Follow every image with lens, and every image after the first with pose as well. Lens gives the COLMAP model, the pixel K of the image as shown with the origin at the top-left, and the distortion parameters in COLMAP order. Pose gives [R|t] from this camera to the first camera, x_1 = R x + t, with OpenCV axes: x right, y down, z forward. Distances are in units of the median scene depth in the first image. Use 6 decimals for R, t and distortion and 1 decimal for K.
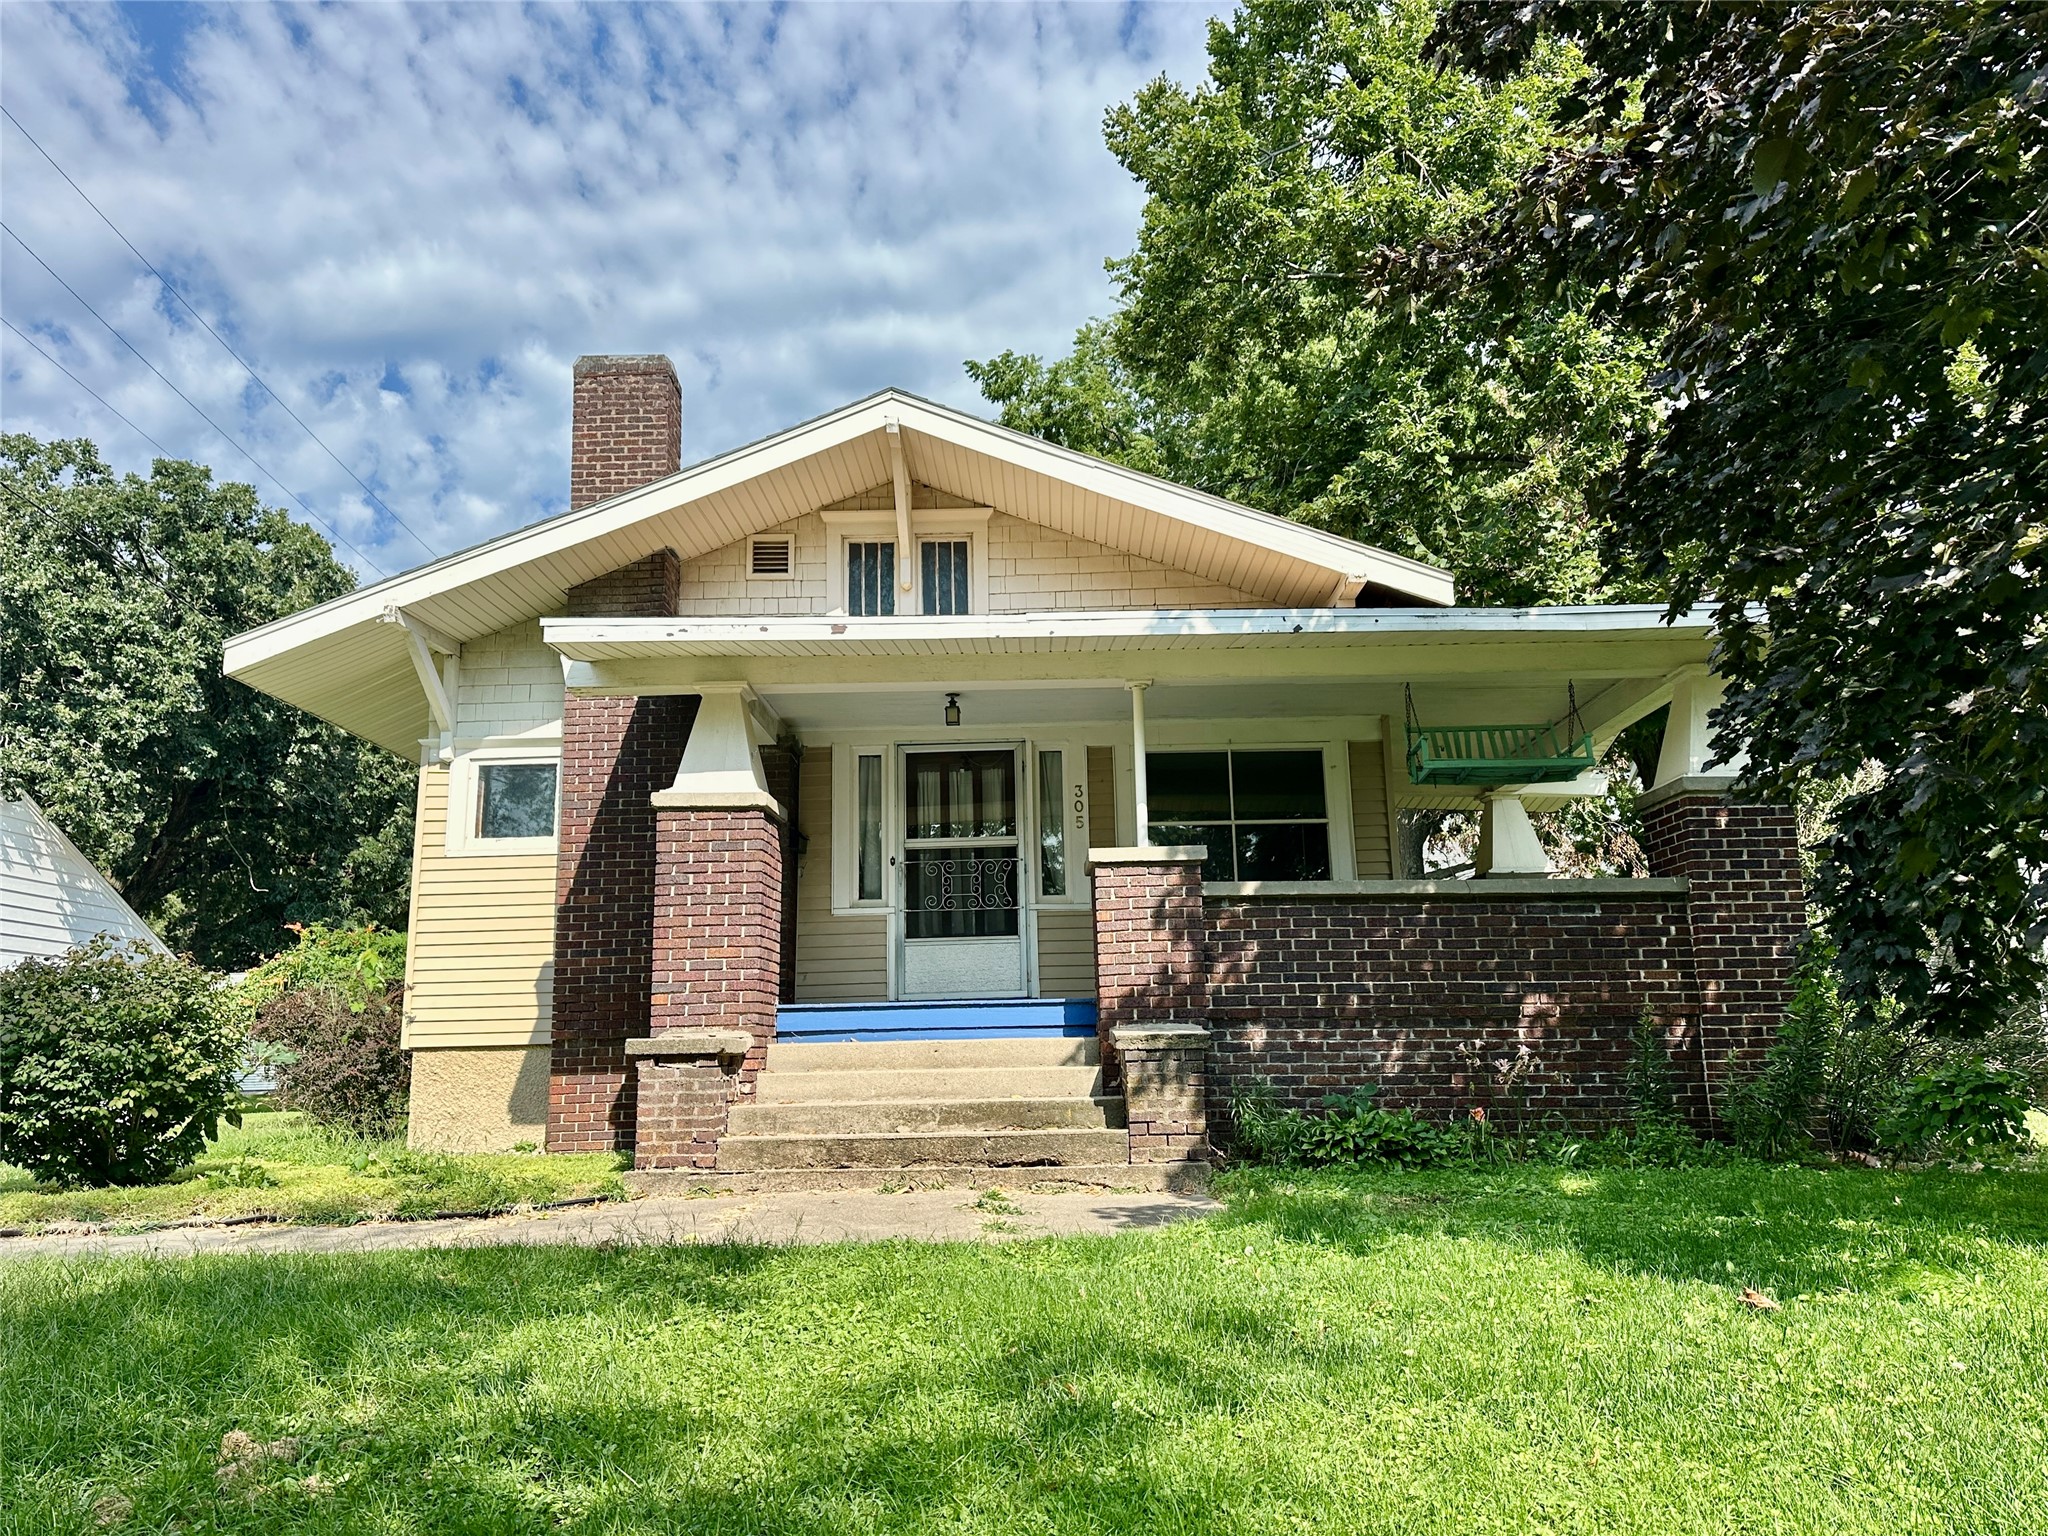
lens RADIAL K [[1457.6, 0, 1028.6], [0, 1457.6, 776.9], [0, 0, 1]] dist [0.146597, -0.223710]
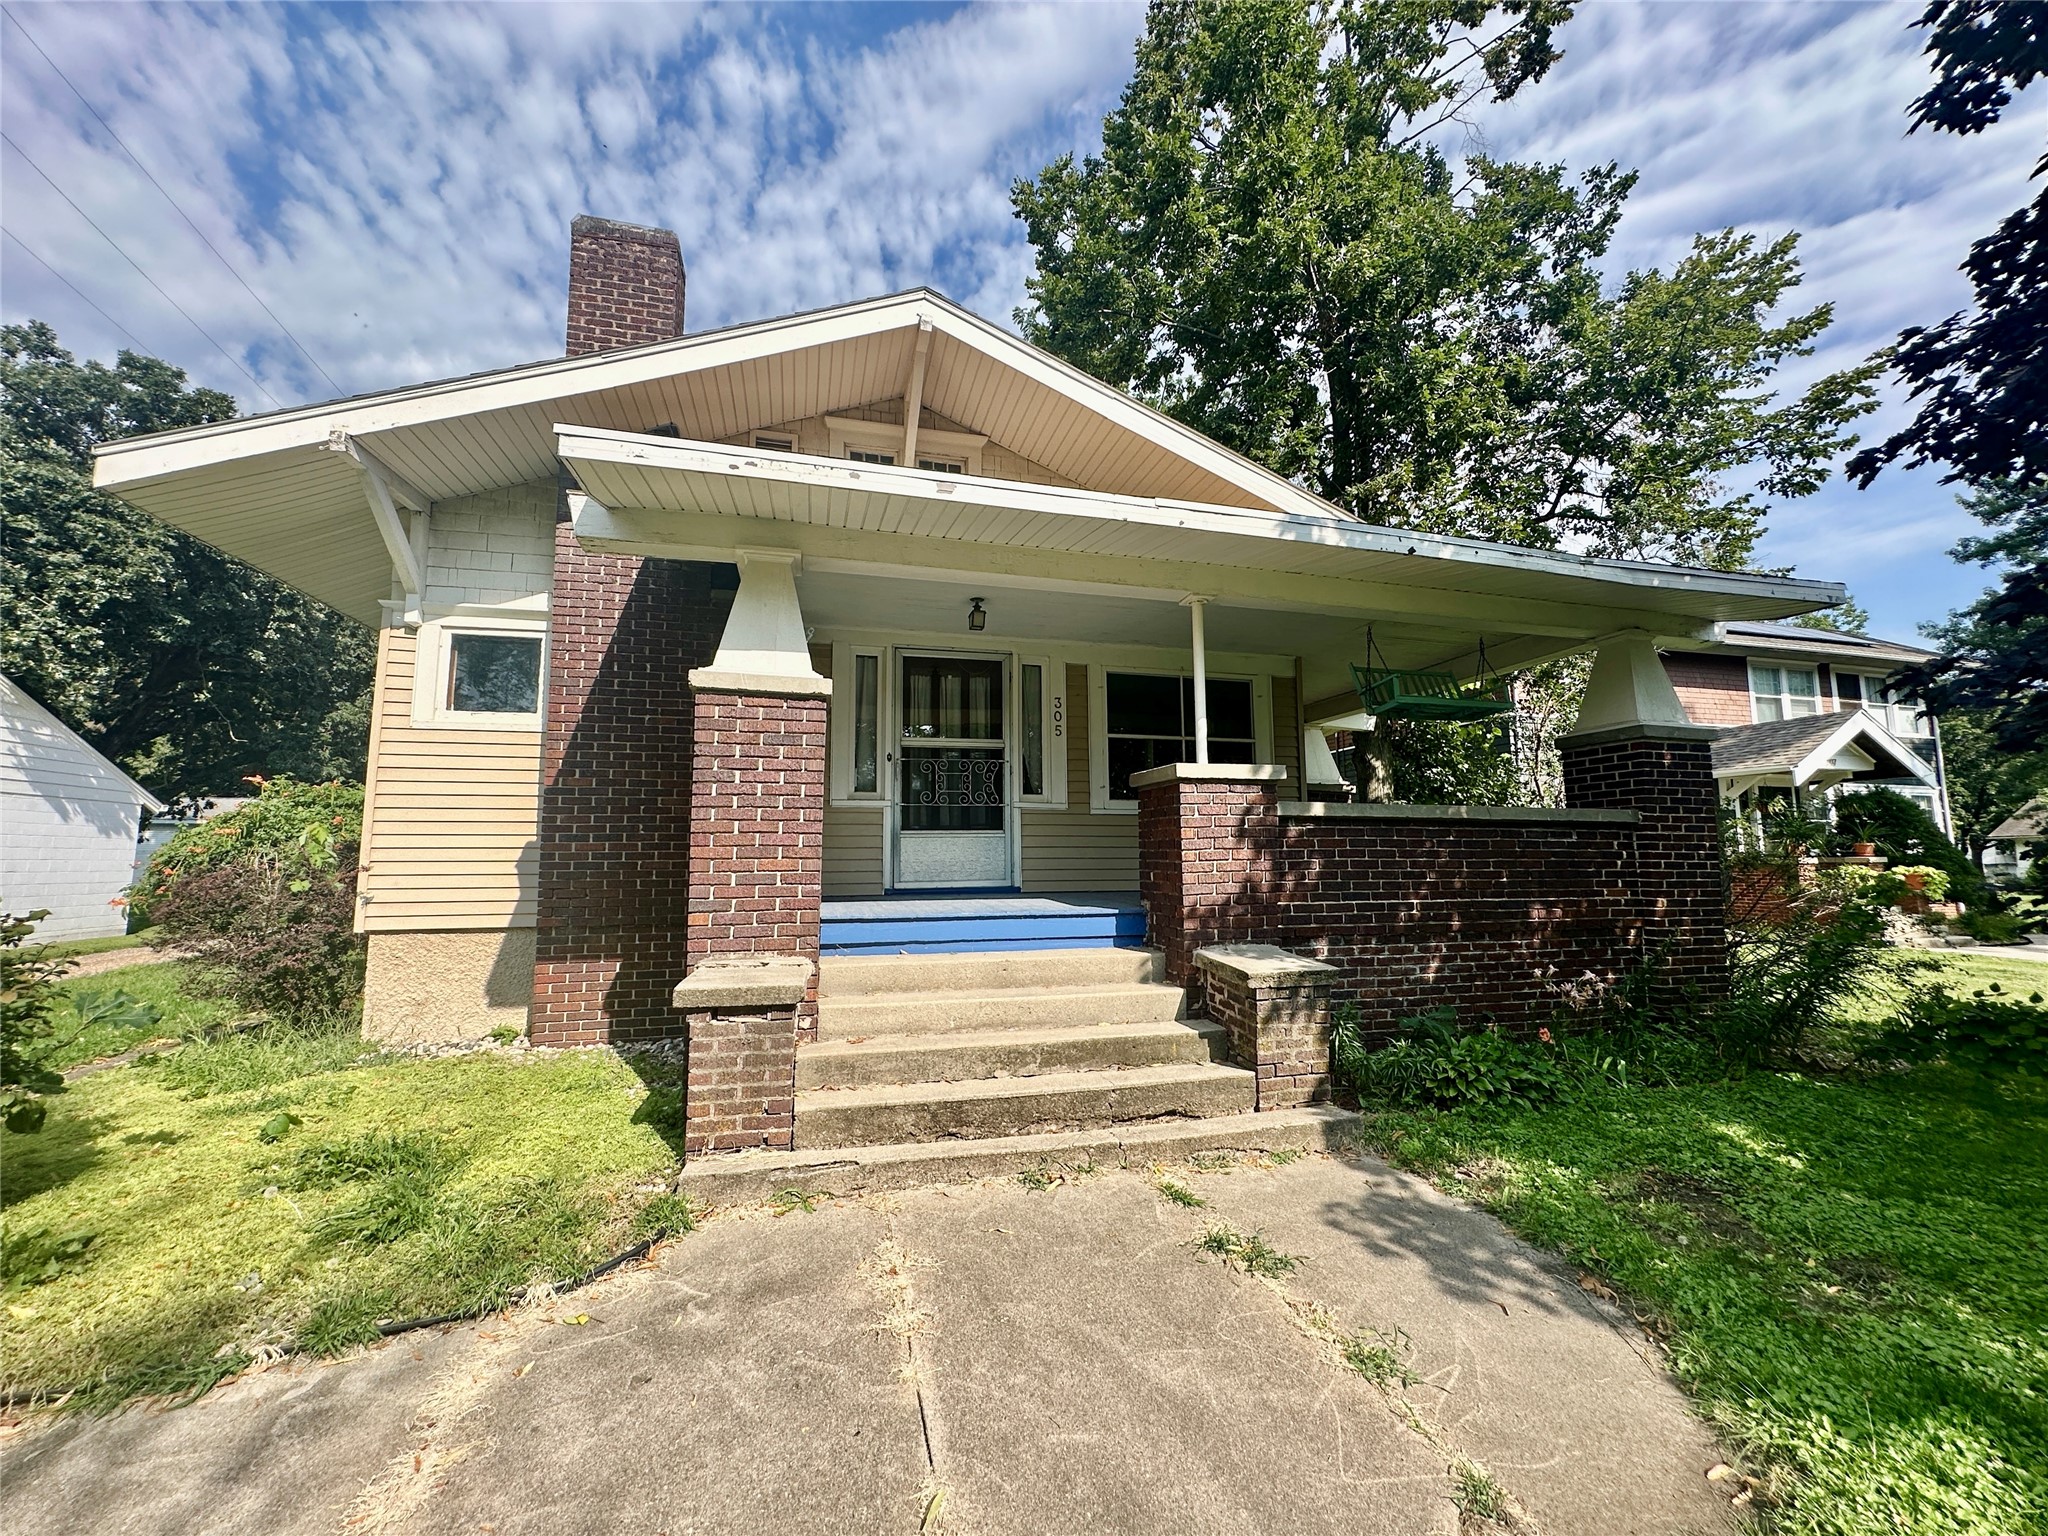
lens RADIAL K [[817.5, 0, 1023.8], [0, 817.5, 770.5], [0, 0, 1]] dist [-0.001438, 0.000377]
pose [[0.963536, 0.044469, 0.263858, -0.156698], [-0.066632, 0.994906, 0.075645, 0.016017], [-0.259150, -0.090468, 0.961591, 0.406485]]
